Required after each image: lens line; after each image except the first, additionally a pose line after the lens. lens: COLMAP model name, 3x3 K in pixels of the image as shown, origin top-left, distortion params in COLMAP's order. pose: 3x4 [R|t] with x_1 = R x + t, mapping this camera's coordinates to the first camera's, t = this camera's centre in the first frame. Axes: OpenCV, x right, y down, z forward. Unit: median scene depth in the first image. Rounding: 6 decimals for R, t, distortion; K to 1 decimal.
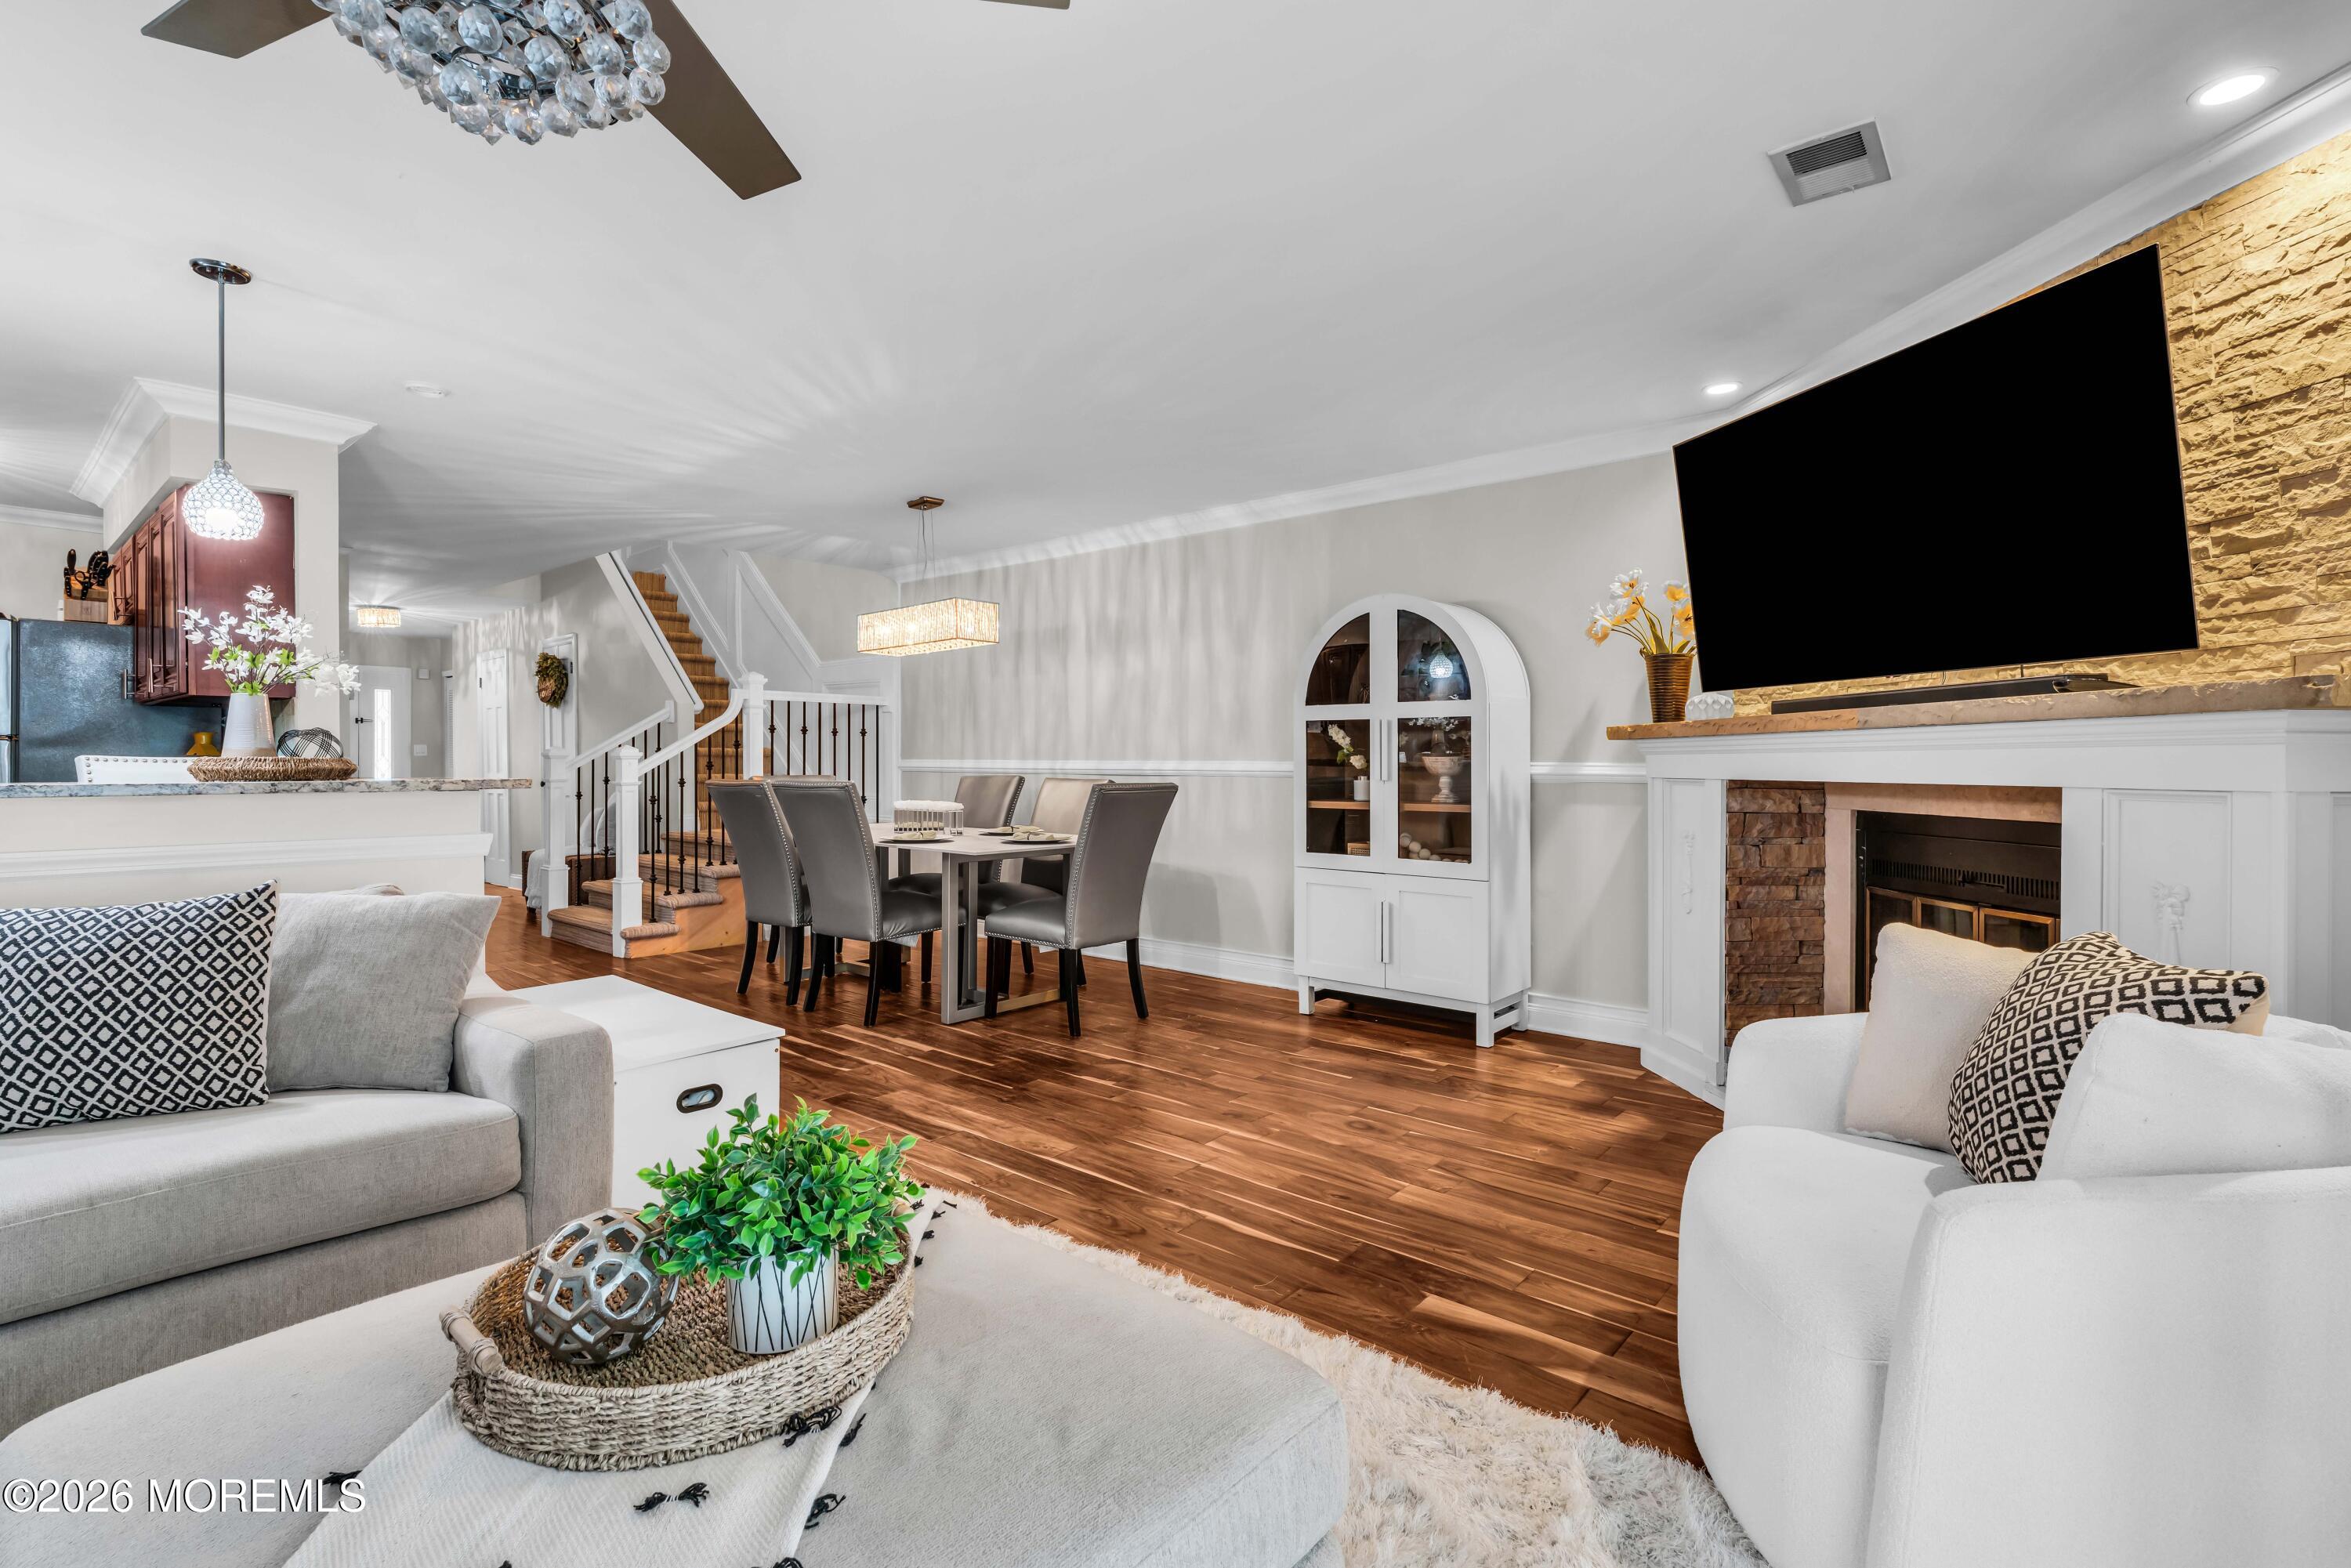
lens RADIAL K [[1091.0, 0, 1168.3], [0, 1091.0, 765.2], [0, 0, 1]] dist [-0.003760, -0.001086]
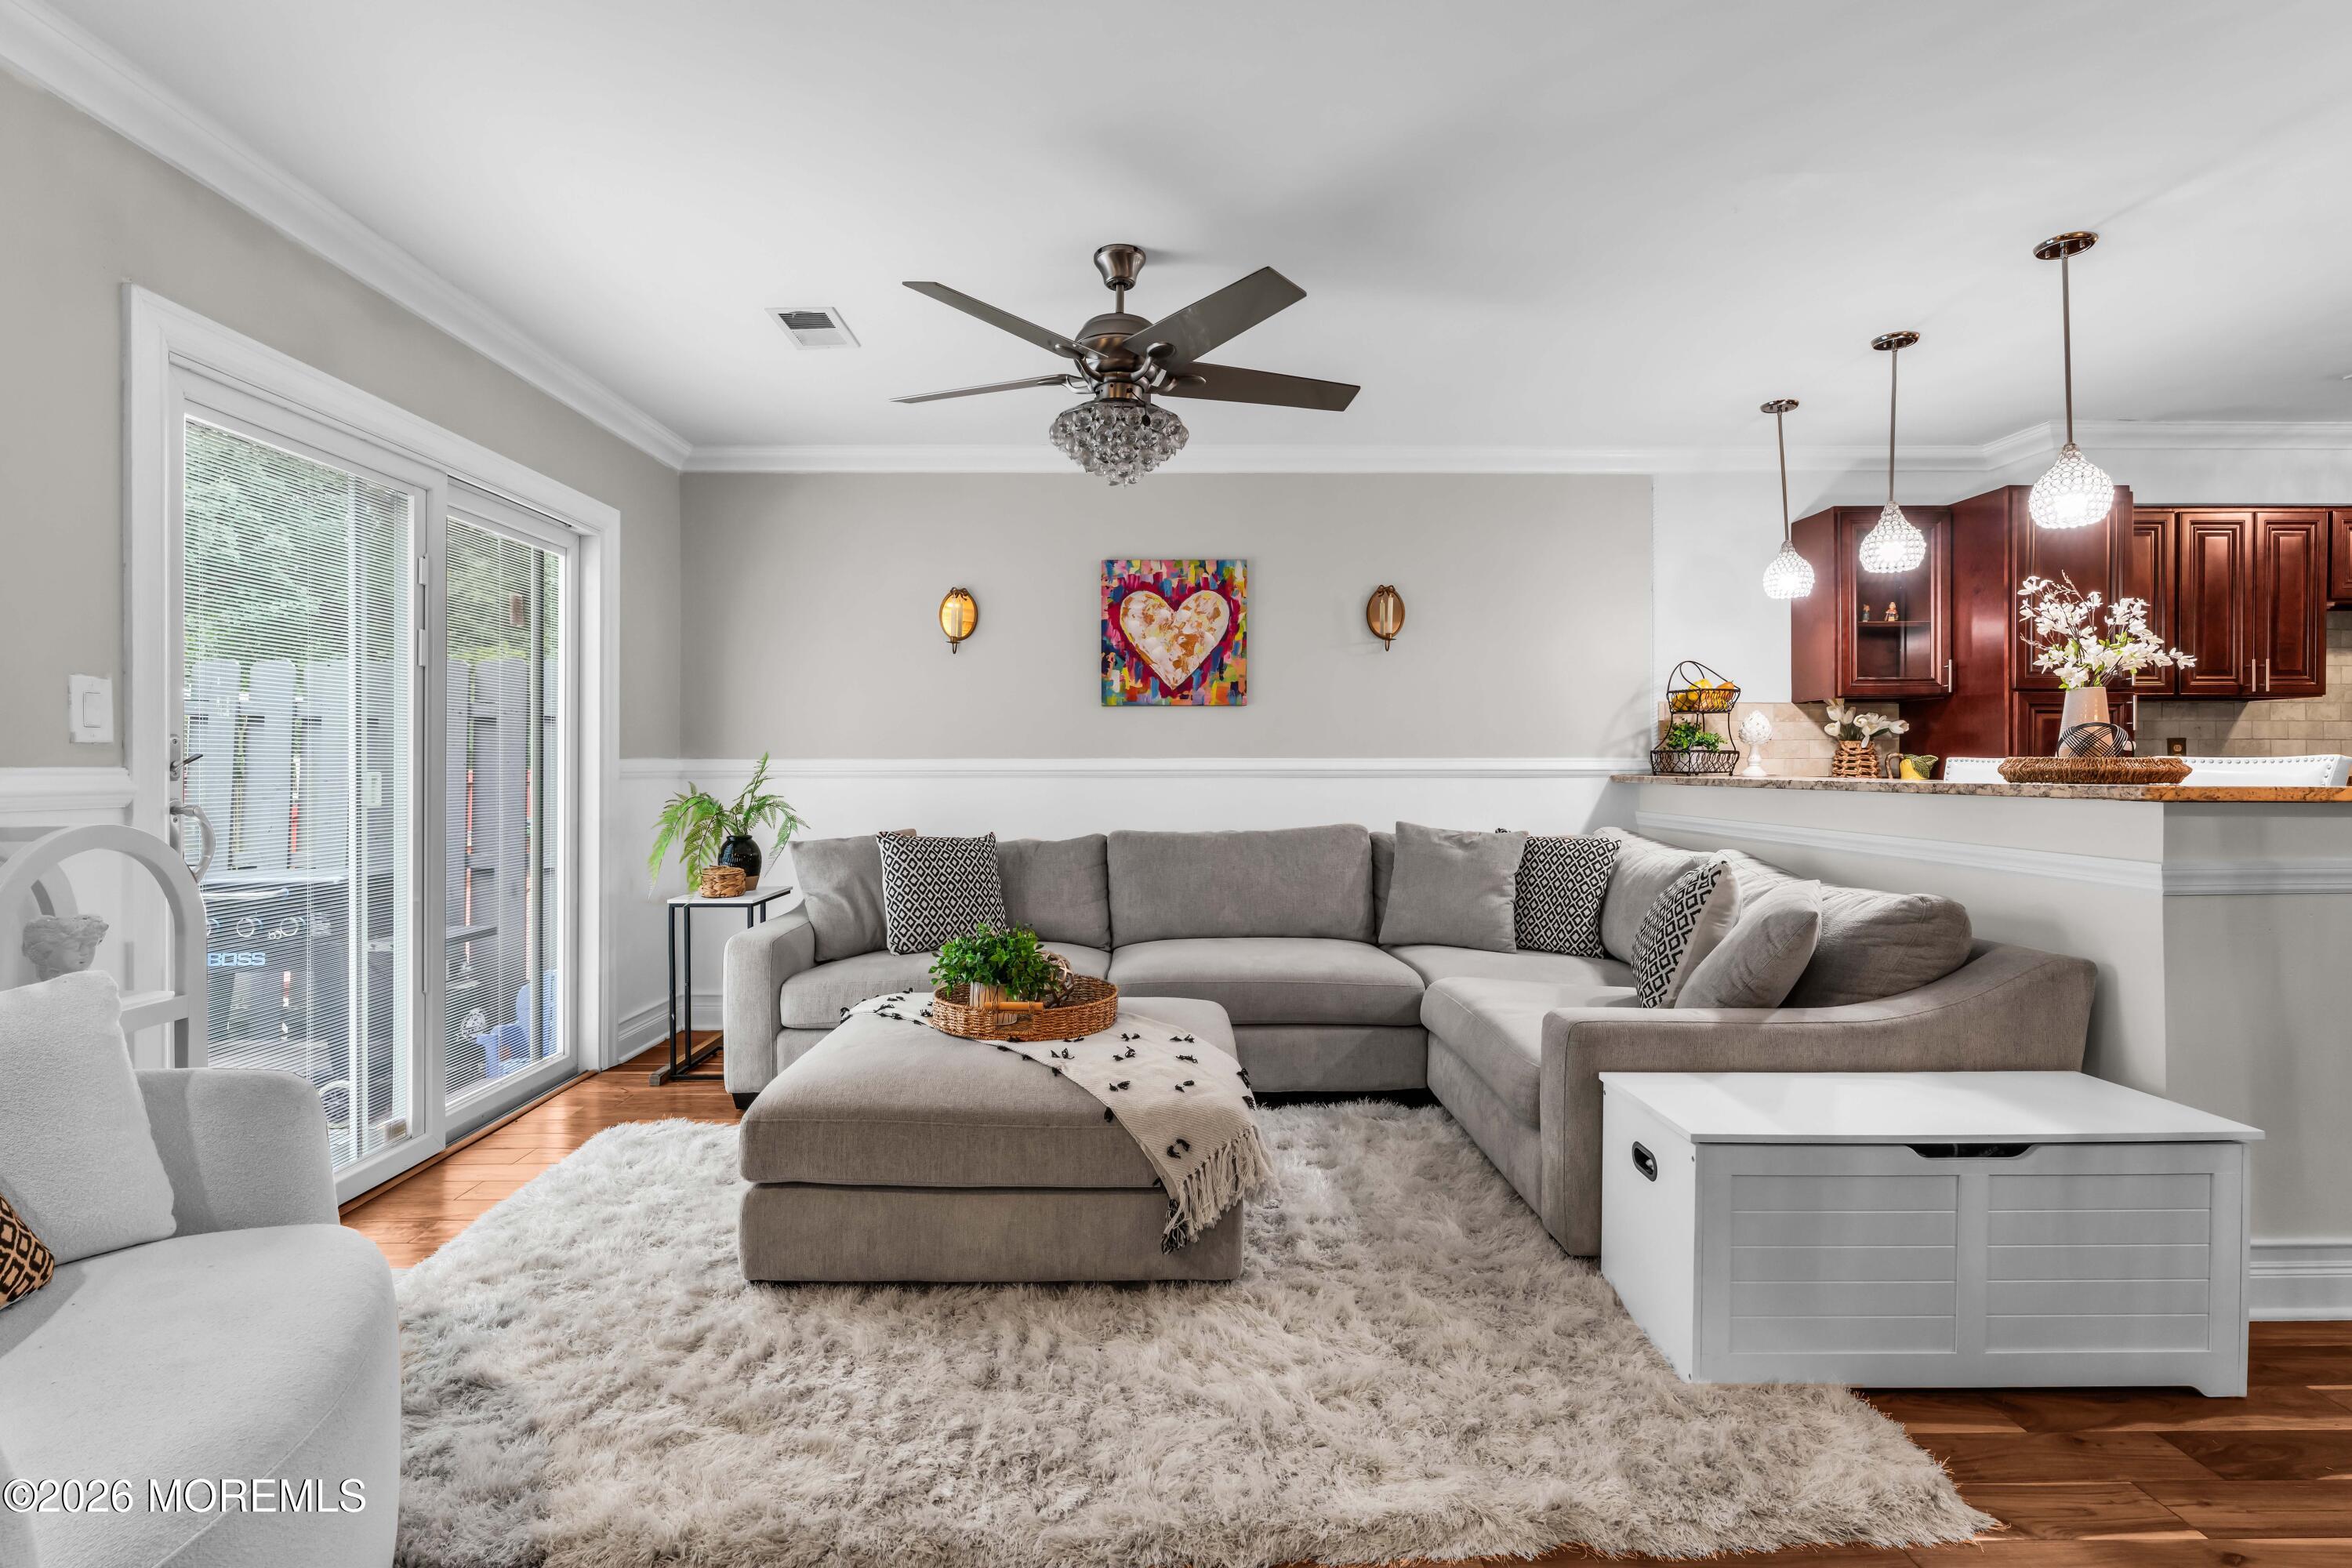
lens RADIAL K [[1091.5, 0, 1168.7], [0, 1091.5, 774.1], [0, 0, 1]] dist [-0.003760, -0.001086]
pose [[-0.751808, 0.004597, -0.659366, 0.260529], [-0.002653, 0.999947, 0.009997, -0.000225], [0.659376, 0.009265, -0.751756, 0.895881]]
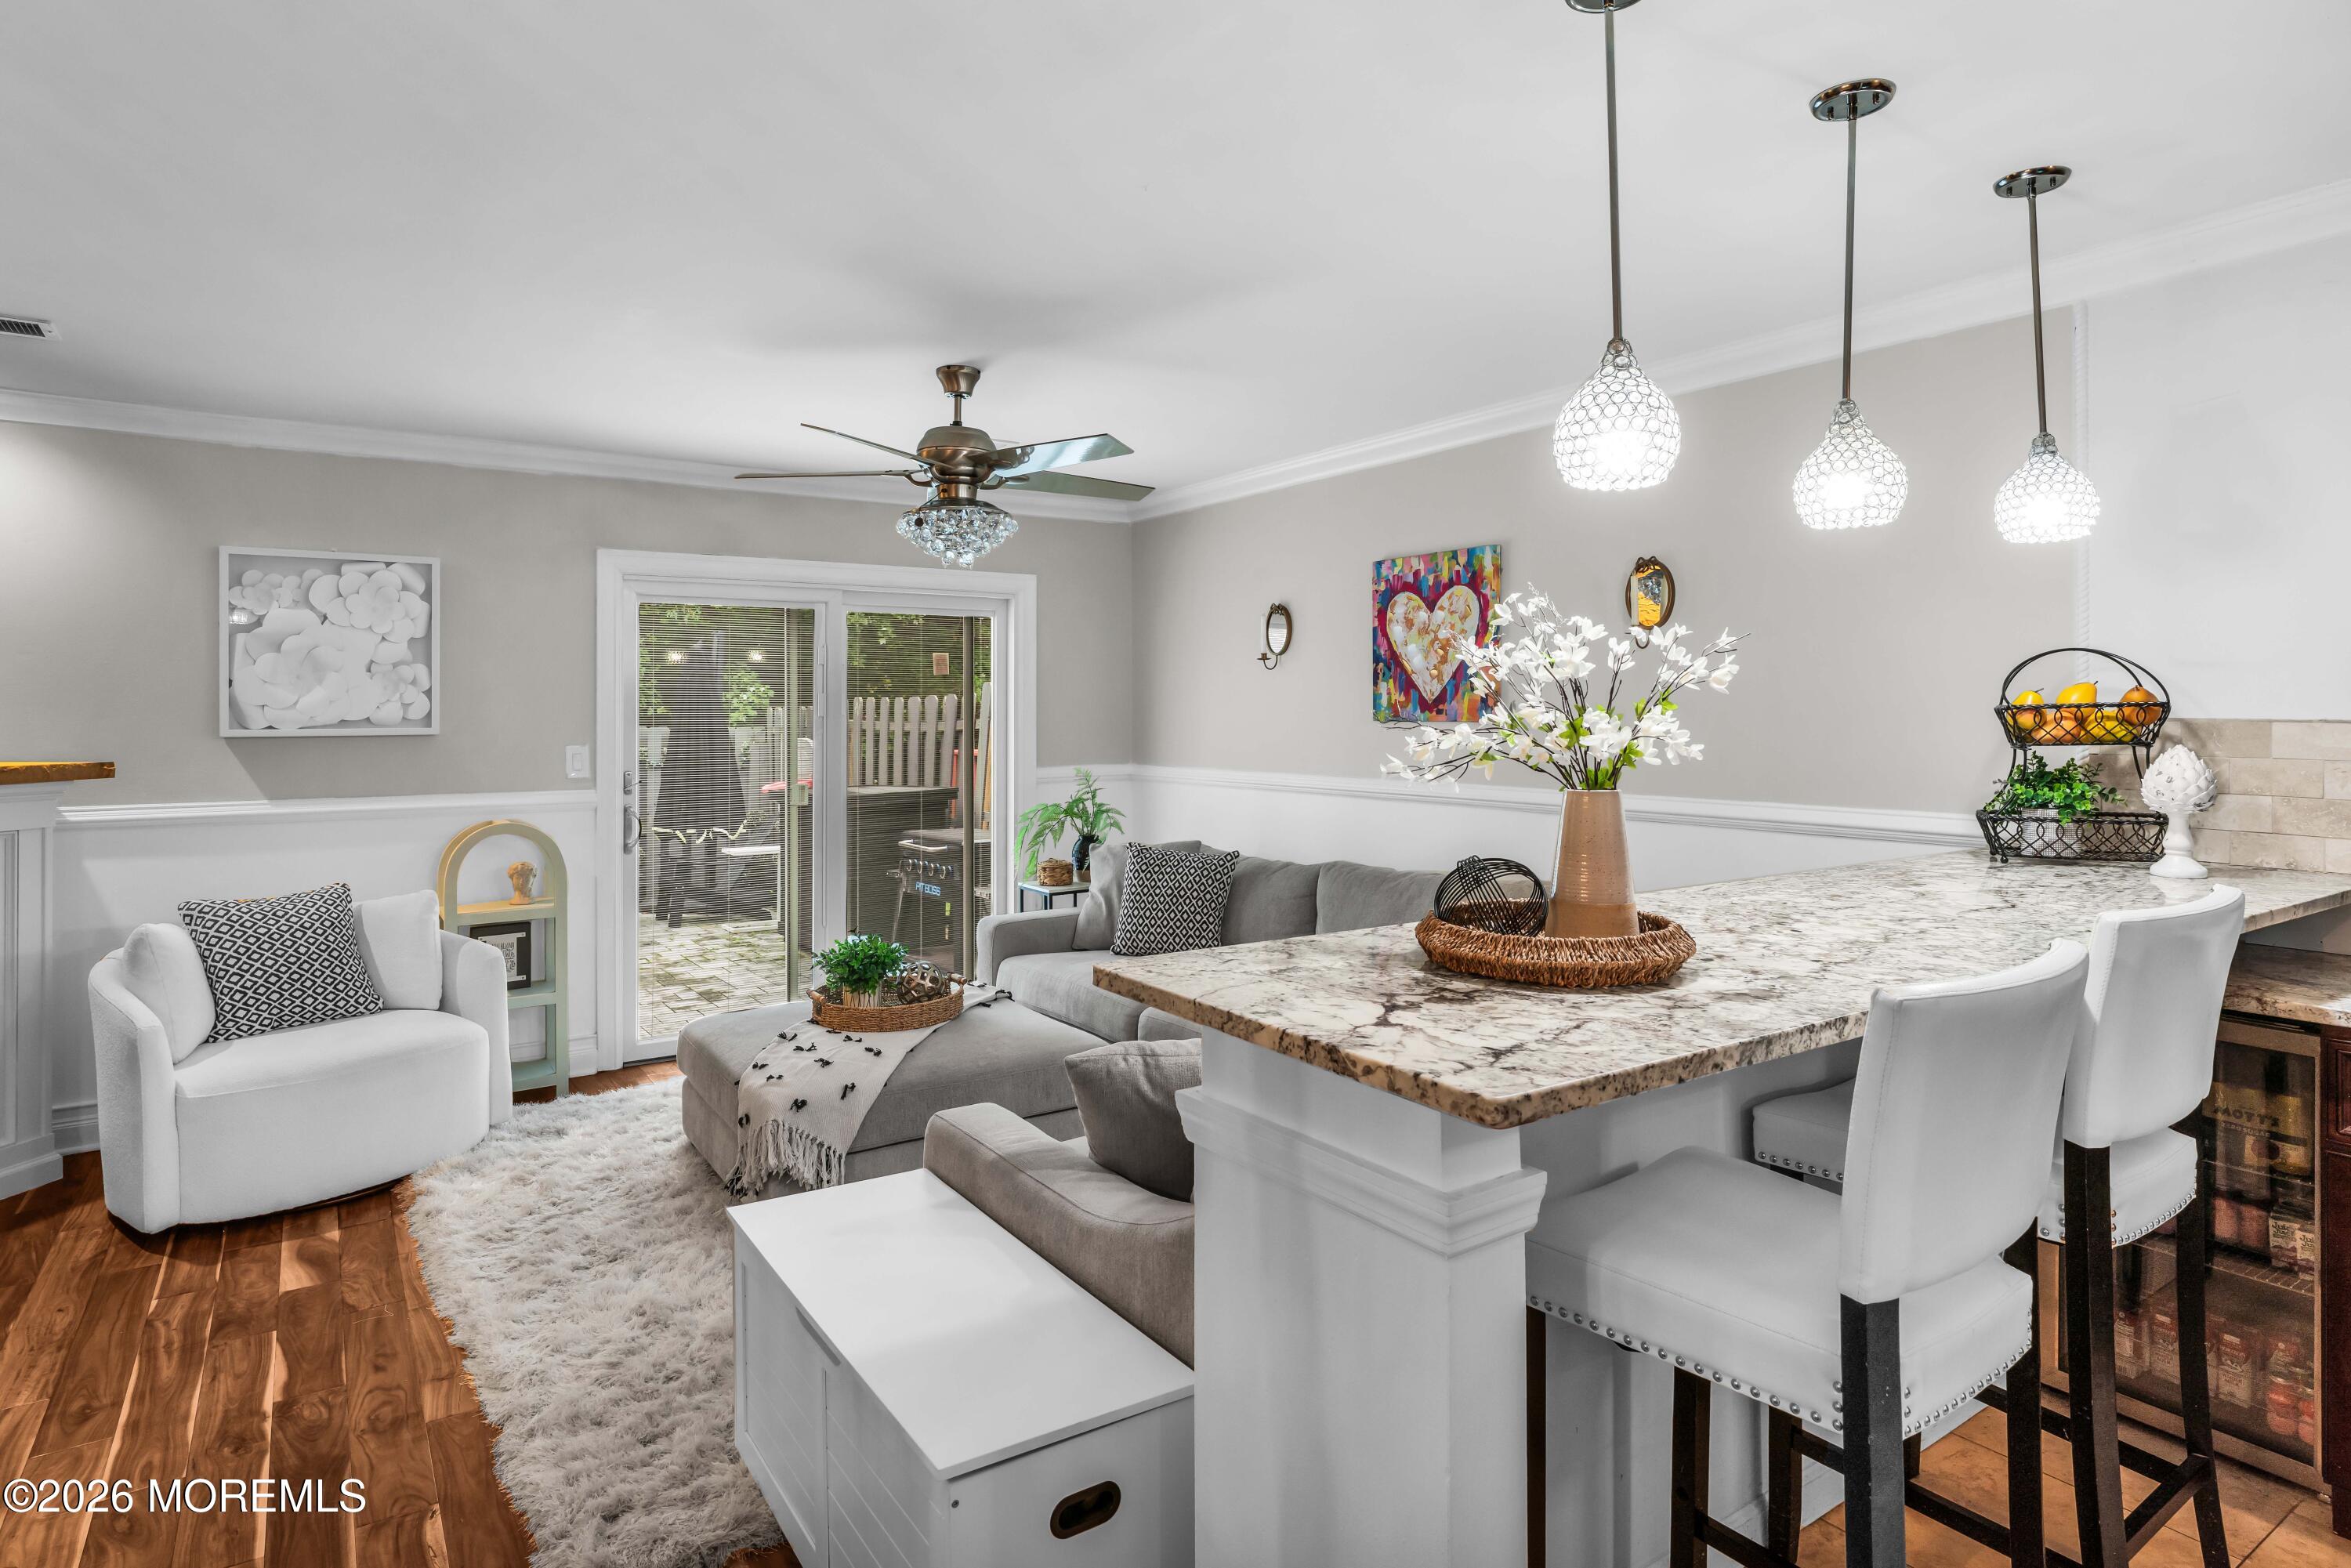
lens RADIAL K [[1268.2, 0, 1179.4], [0, 1268.2, 705.4], [0, 0, 1]] dist [-0.002528, -0.000733]
pose [[-0.965958, 0.004023, 0.258667, -0.616224], [0.004032, 0.999992, -0.000495, -0.079375], [-0.258667, 0.000565, -0.965966, 1.226527]]
